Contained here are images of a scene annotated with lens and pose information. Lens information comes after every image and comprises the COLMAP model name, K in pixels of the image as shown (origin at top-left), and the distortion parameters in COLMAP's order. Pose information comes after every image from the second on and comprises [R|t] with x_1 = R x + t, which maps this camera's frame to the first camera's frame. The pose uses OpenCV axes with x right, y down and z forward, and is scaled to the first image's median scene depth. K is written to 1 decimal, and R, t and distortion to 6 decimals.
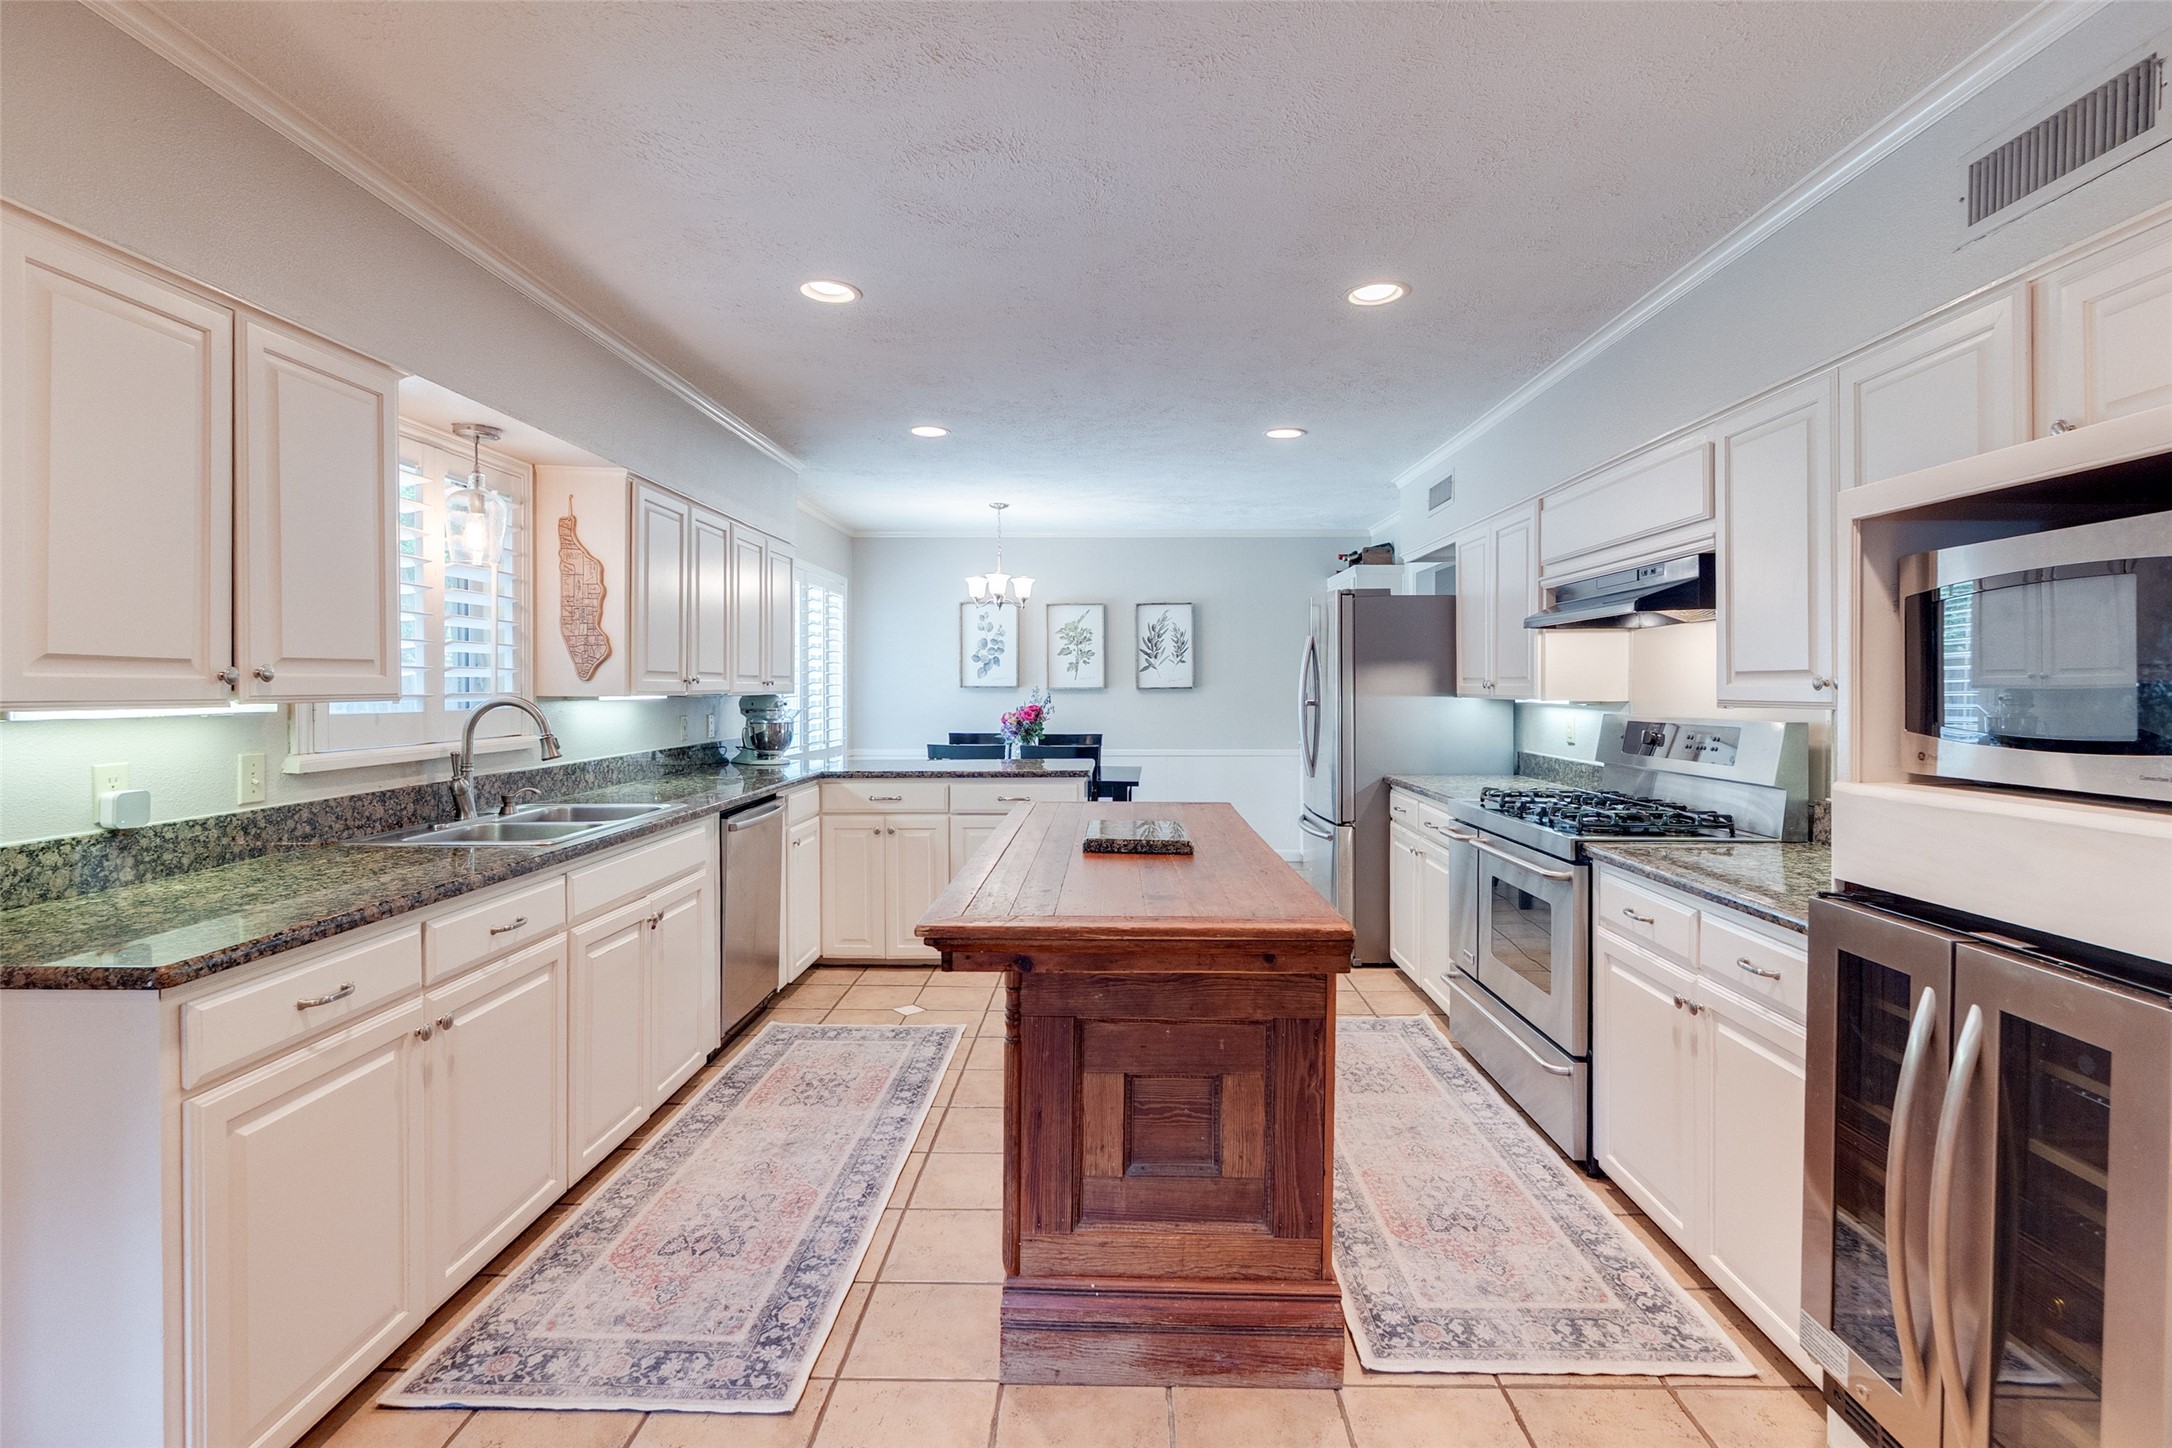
lens RADIAL K [[1027.2, 0, 1110.4], [0, 1027.2, 696.0], [0, 0, 1]] dist [-0.003970, 0.000340]
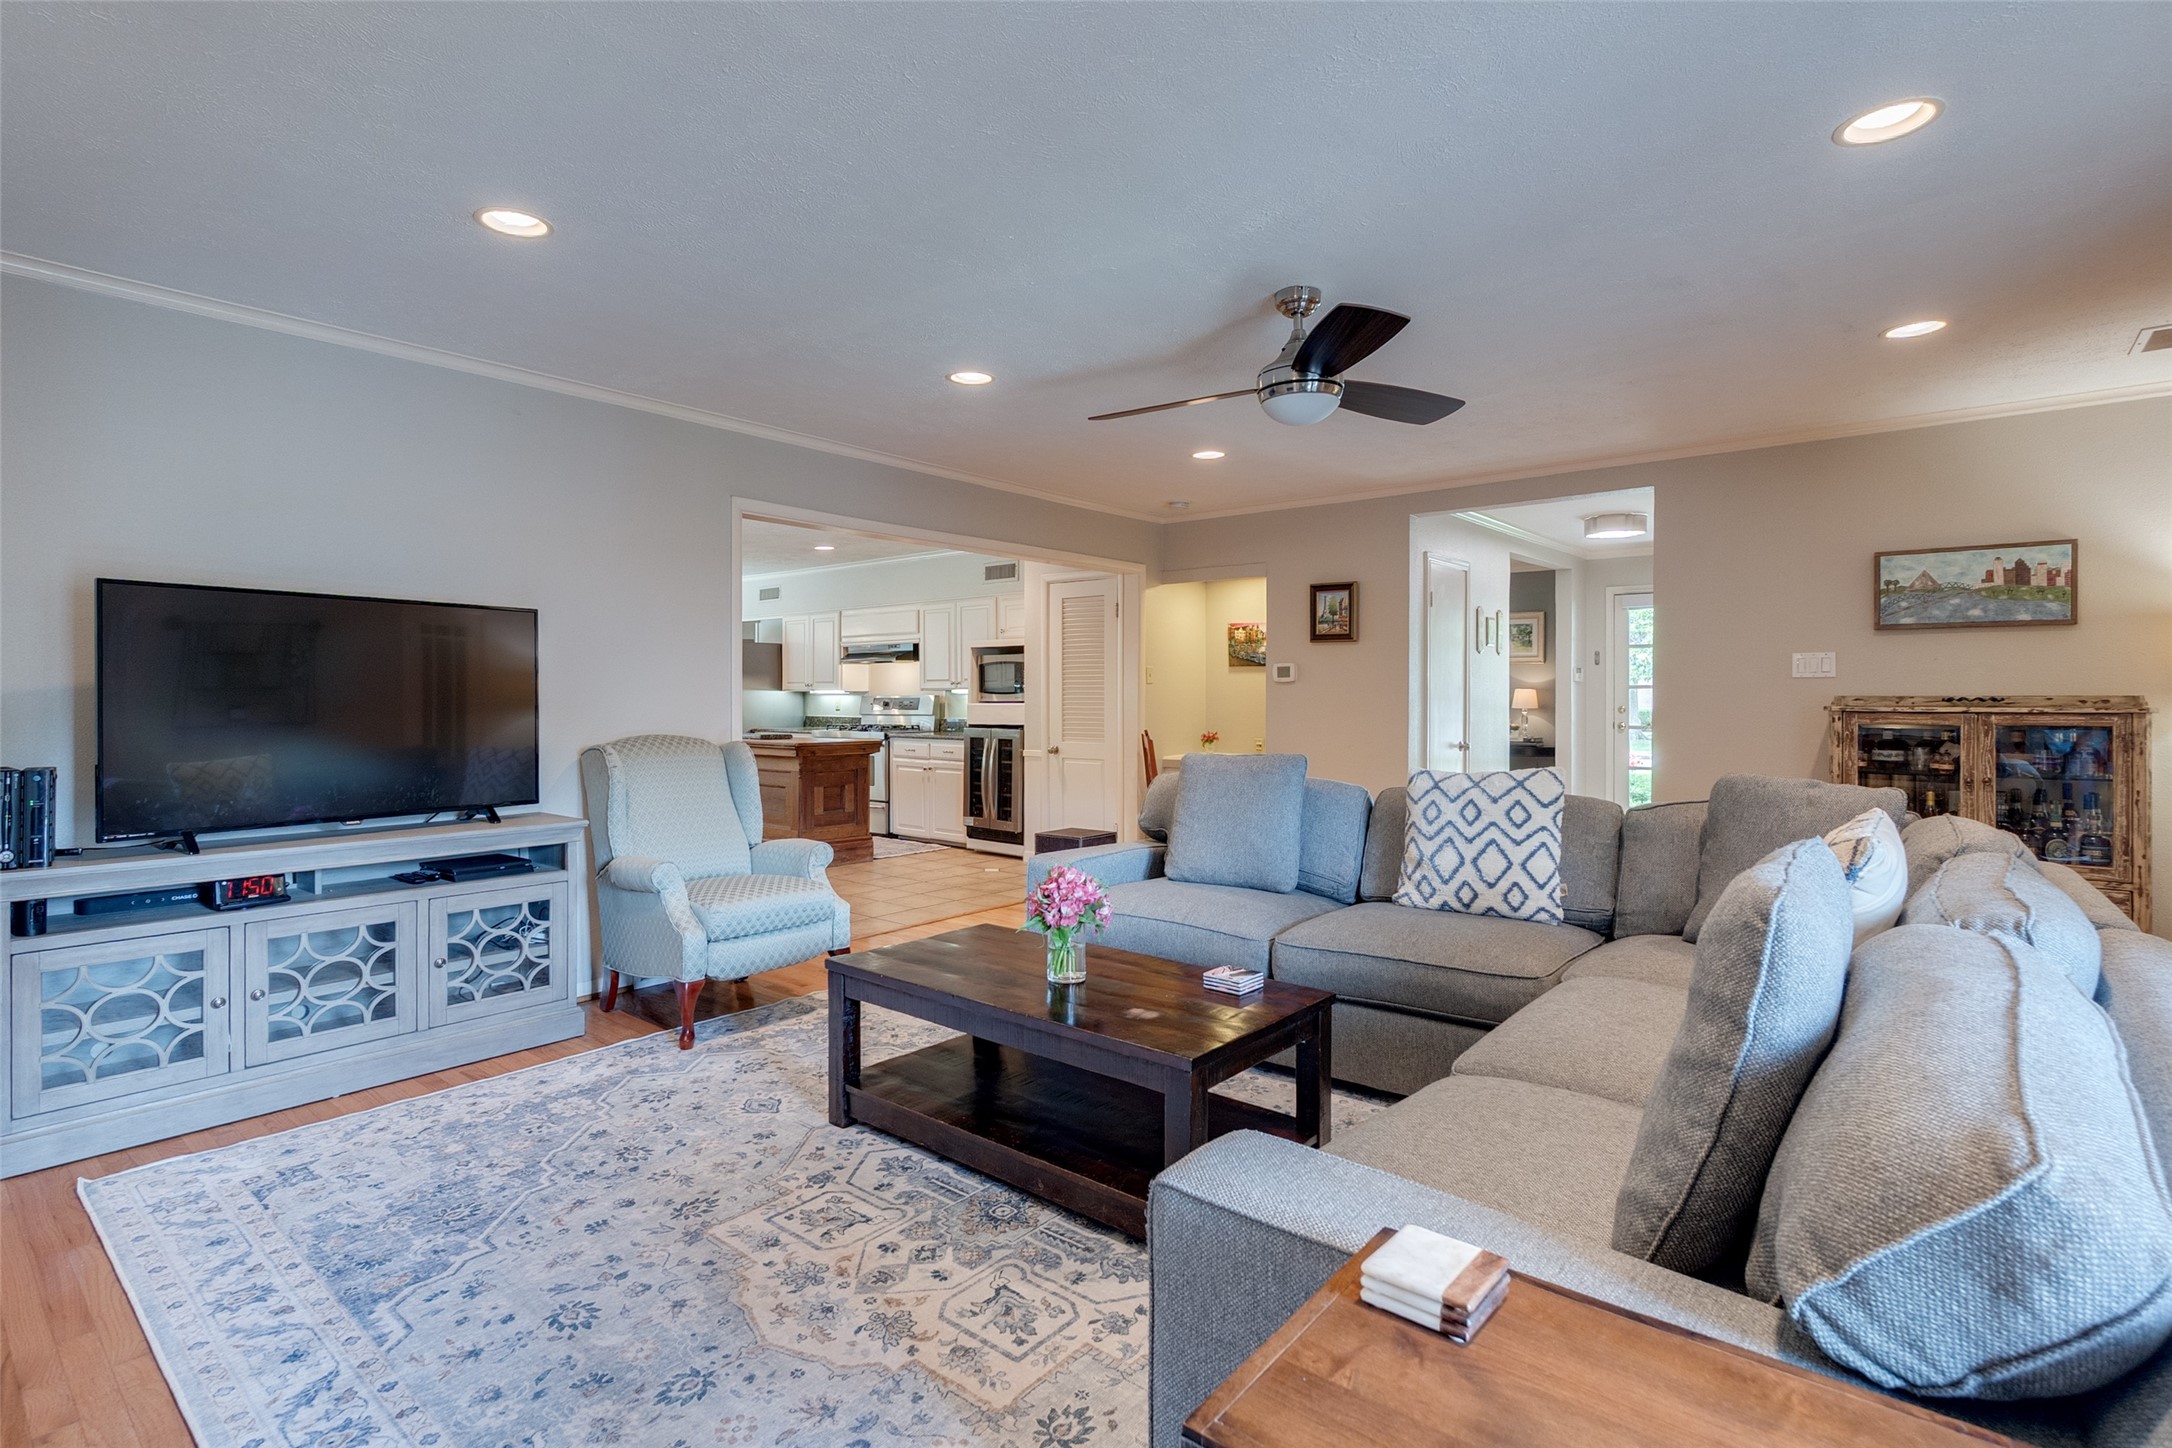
lens RADIAL K [[1062.2, 0, 1070.5], [0, 1062.2, 692.9], [0, 0, 1]] dist [-0.003587, -0.000732]
pose [[0.649022, 0.000358, 0.760769, -1.621204], [0.009227, 0.999923, -0.008342, 0.048138], [-0.760714, 0.012433, 0.648969, -1.516366]]
